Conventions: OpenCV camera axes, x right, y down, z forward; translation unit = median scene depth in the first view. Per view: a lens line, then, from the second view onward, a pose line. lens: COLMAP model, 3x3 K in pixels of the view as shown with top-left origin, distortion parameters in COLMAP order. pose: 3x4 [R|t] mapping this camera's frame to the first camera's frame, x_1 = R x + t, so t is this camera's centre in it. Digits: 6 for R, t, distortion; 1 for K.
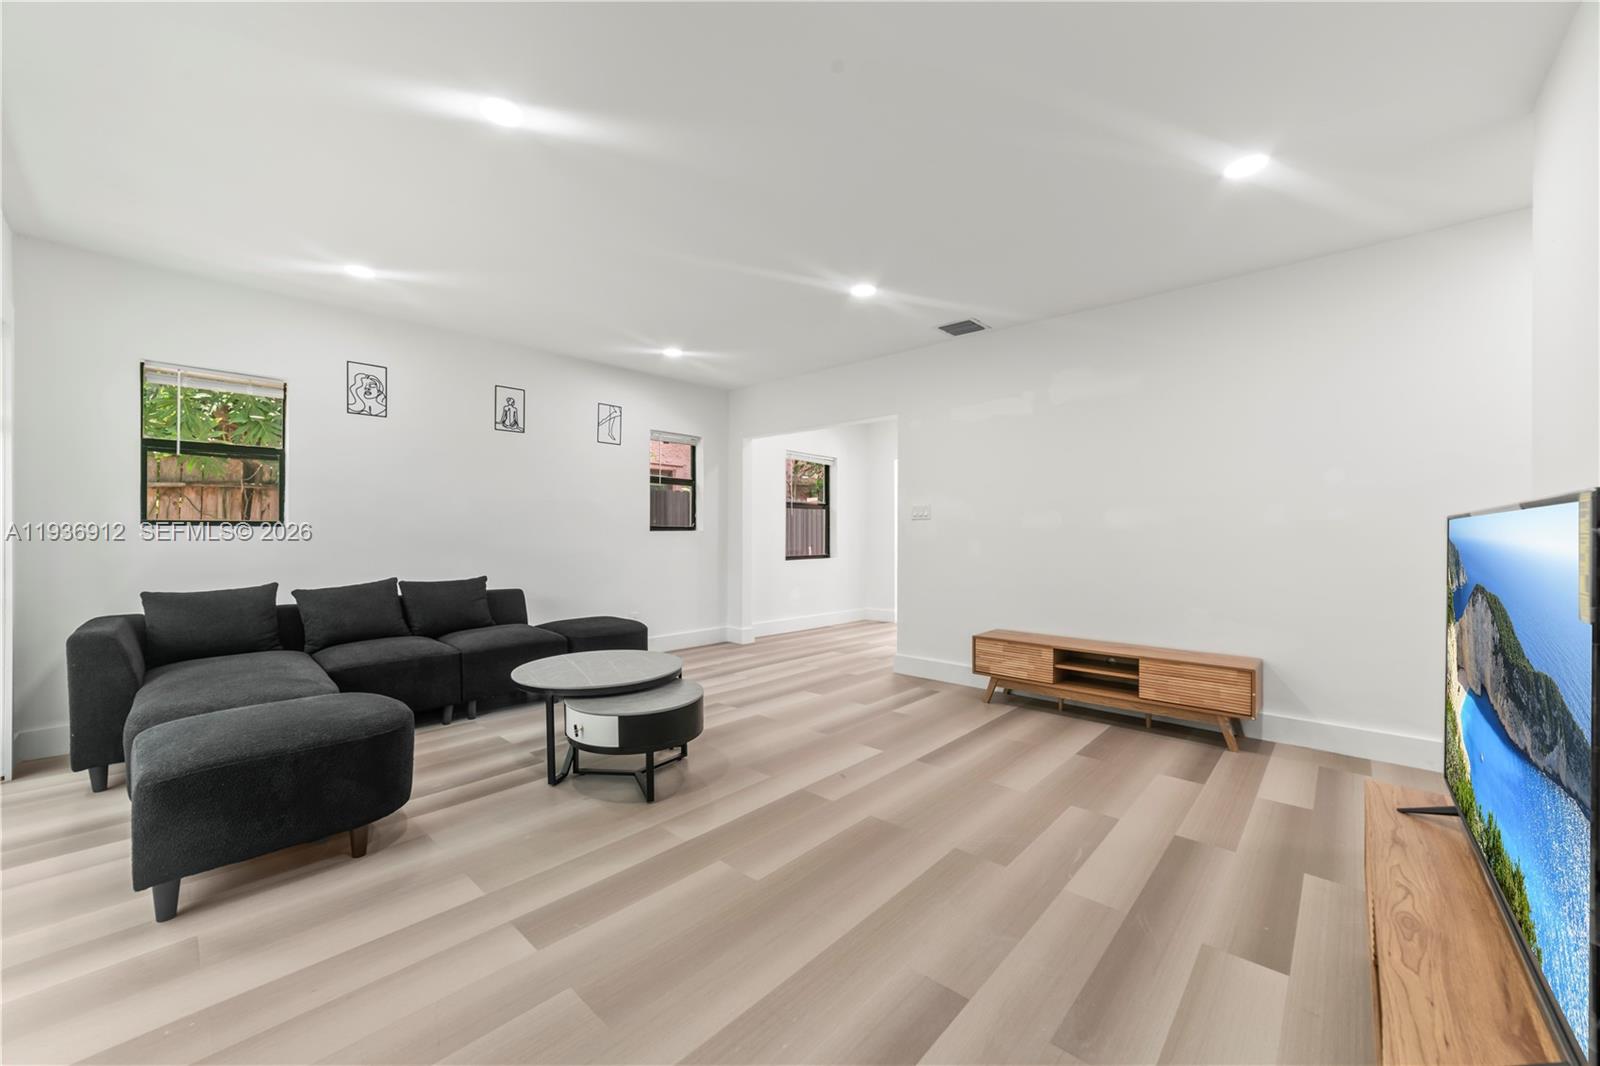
lens RADIAL K [[611.4, 0, 806.3], [0, 611.4, 539.4], [0, 0, 1]] dist [-0.000605, 0.000193]
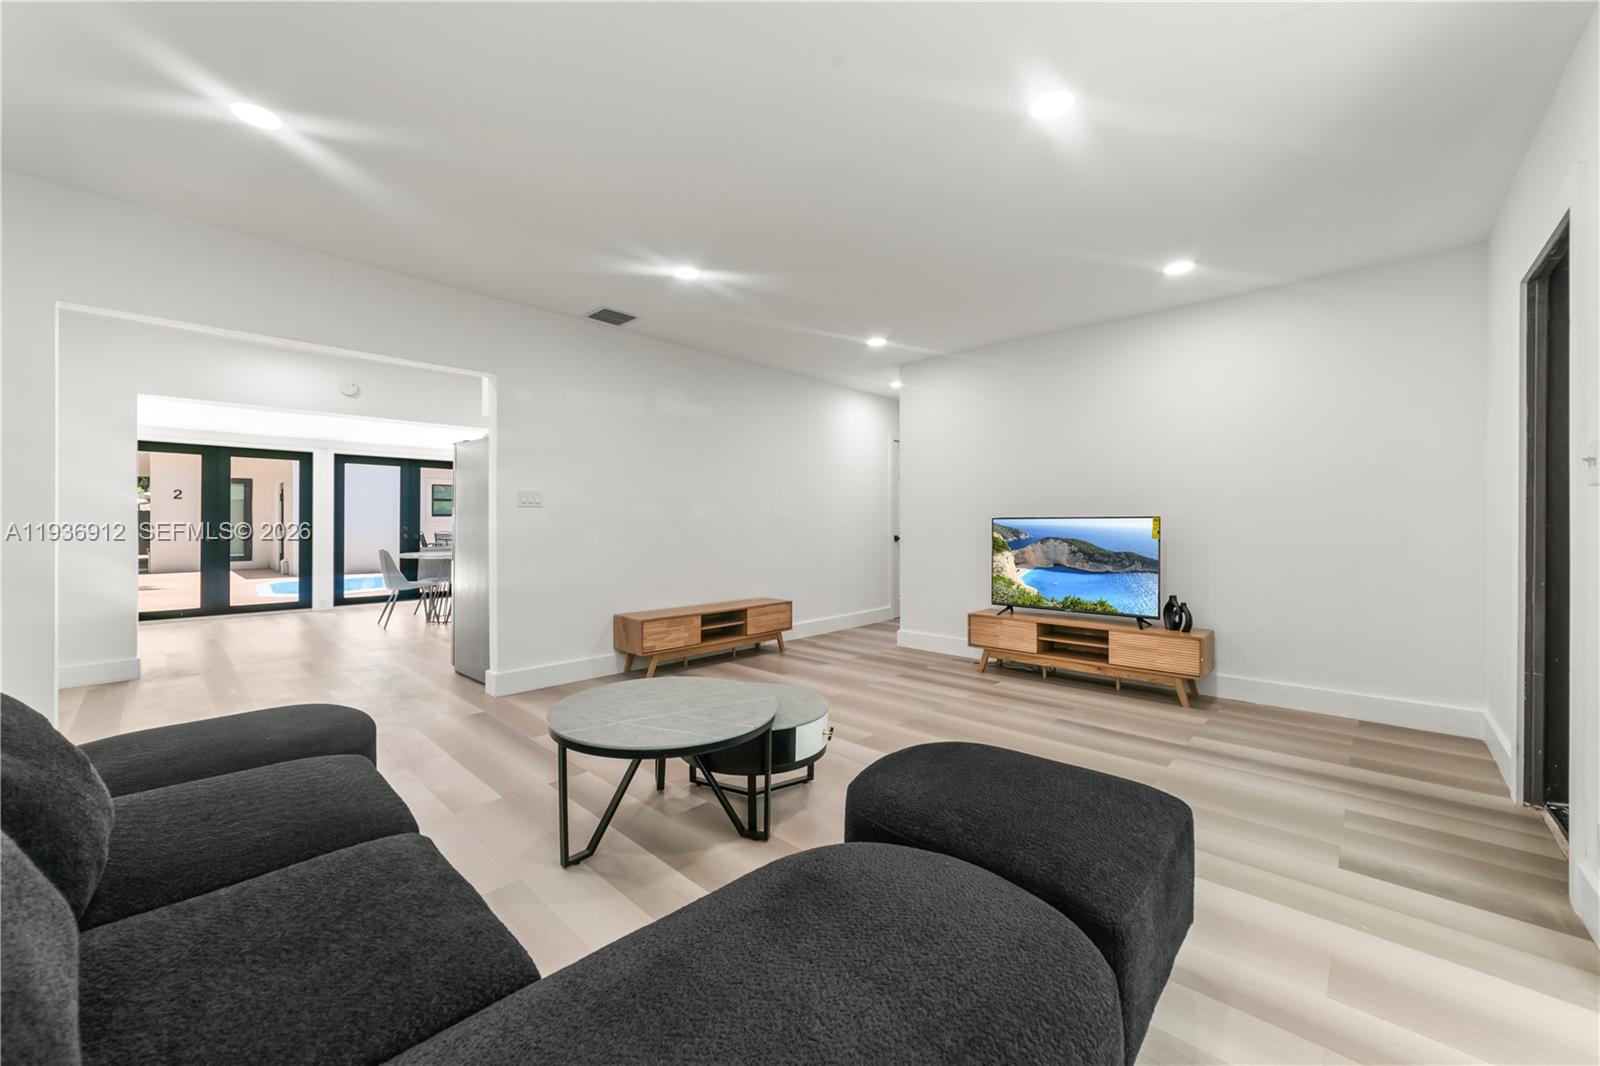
lens RADIAL K [[611.4, 0, 799.0], [0, 611.4, 527.9], [0, 0, 1]] dist [-0.000605, 0.000193]
pose [[0.025572, -0.005650, 0.999657, -0.950569], [0.010770, 0.999928, 0.005376, -0.004847], [-0.999615, 0.010629, 0.025631, 0.869580]]
